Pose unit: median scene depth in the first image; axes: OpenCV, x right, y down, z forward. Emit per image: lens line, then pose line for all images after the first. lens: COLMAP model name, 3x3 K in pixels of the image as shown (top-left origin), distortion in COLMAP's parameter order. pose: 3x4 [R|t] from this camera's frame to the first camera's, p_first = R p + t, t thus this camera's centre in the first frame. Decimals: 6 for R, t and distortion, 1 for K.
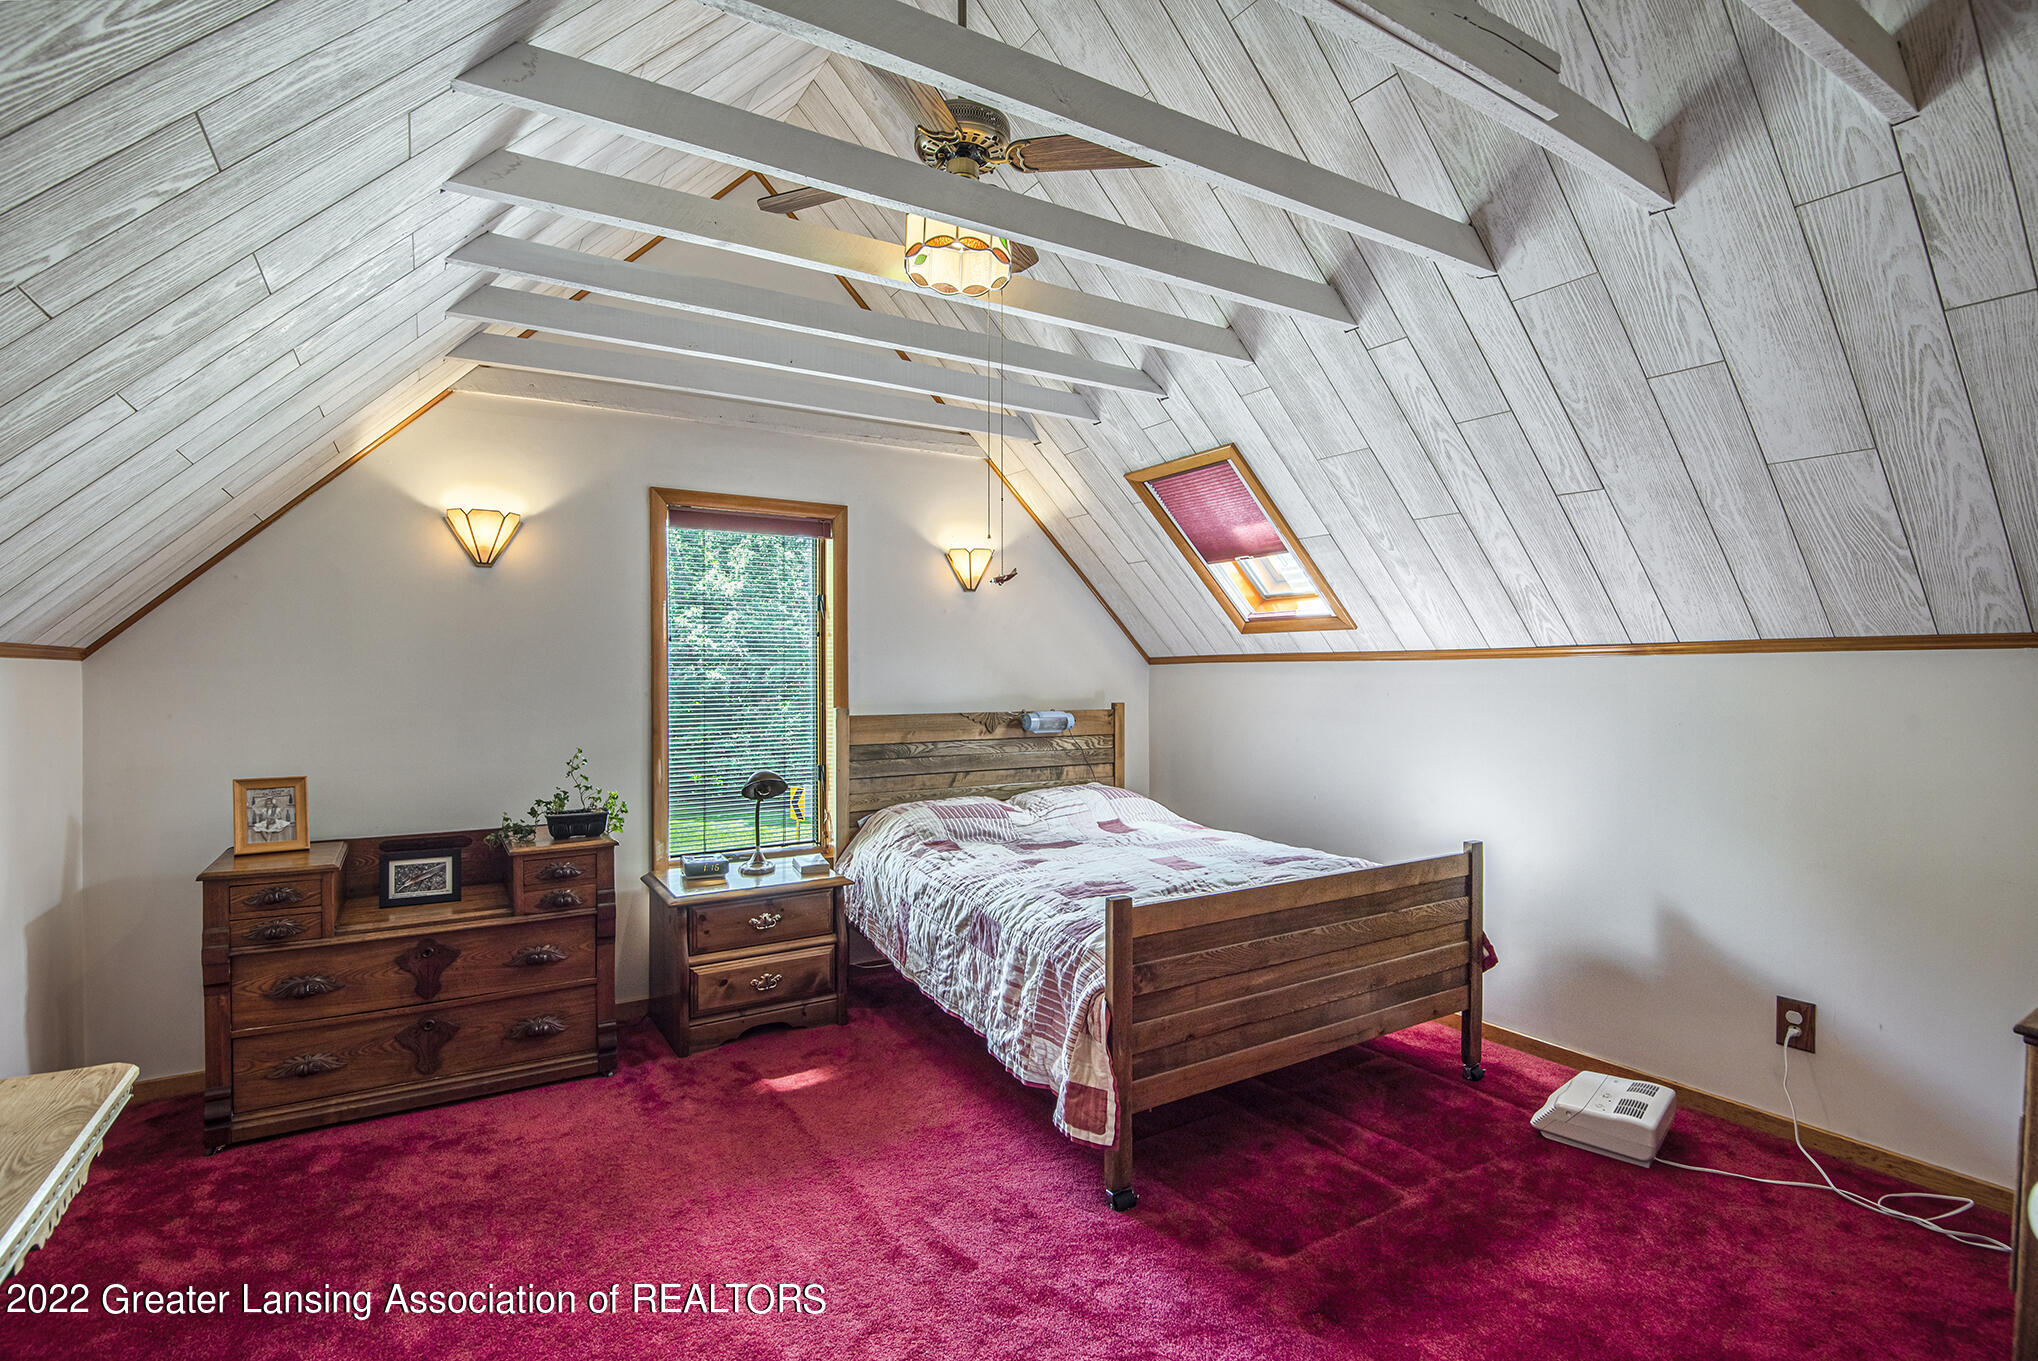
lens RADIAL K [[941.9, 0, 1015.6], [0, 941.9, 683.1], [0, 0, 1]] dist [-0.002848, -0.000299]
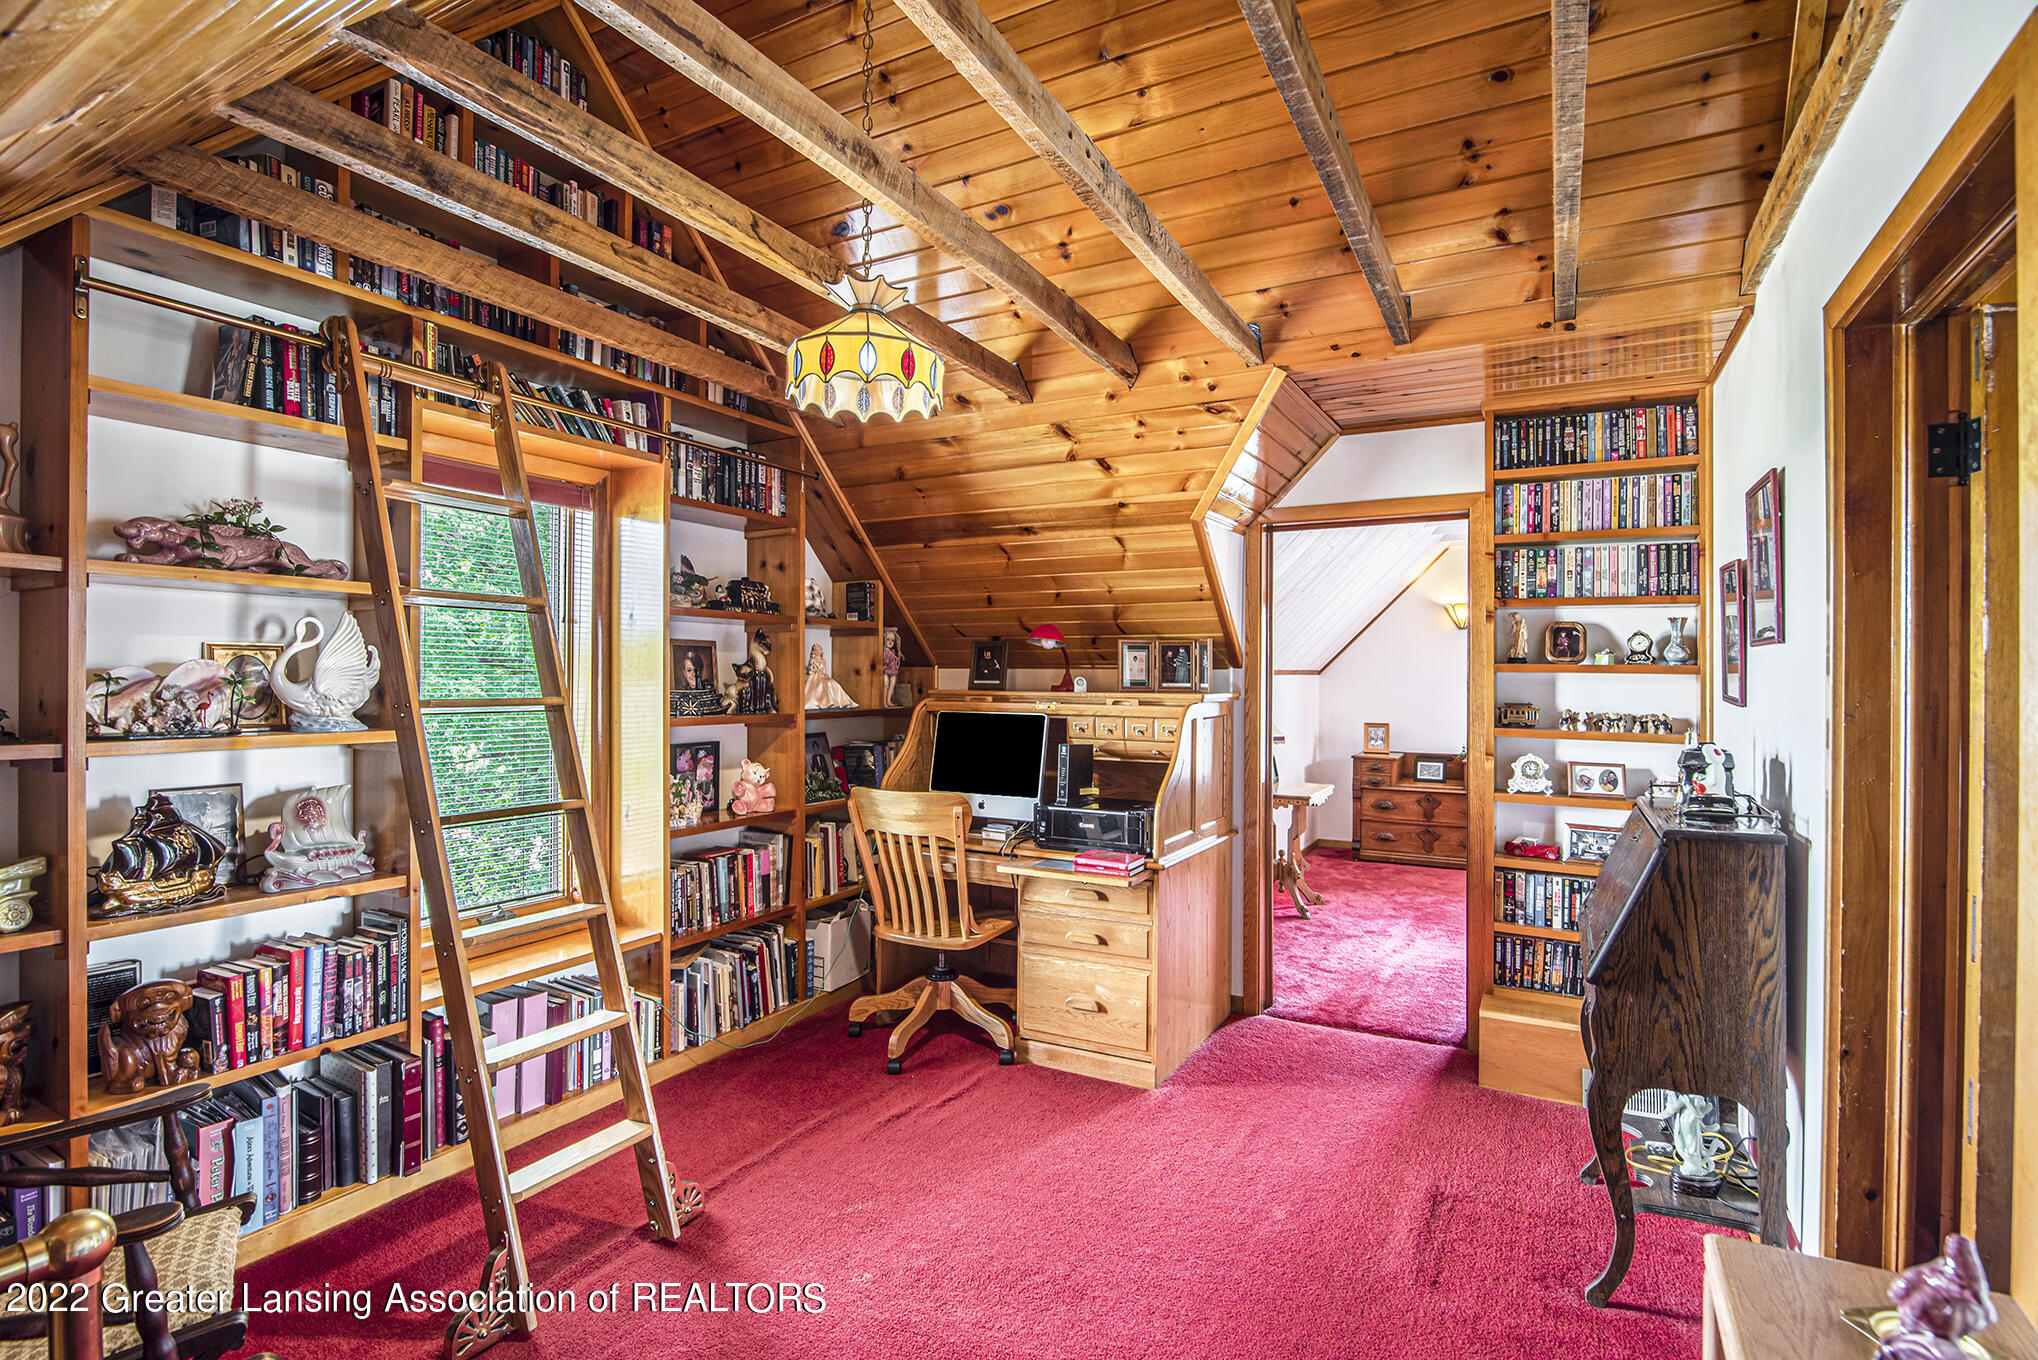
lens RADIAL K [[941.9, 0, 1023.8], [0, 941.9, 679.0], [0, 0, 1]] dist [-0.002848, -0.000299]
pose [[0.485235, 0.007398, -0.874352, 0.953997], [-0.019721, 0.999802, -0.002485, 0.009265], [0.874161, 0.018449, 0.485285, -1.050311]]
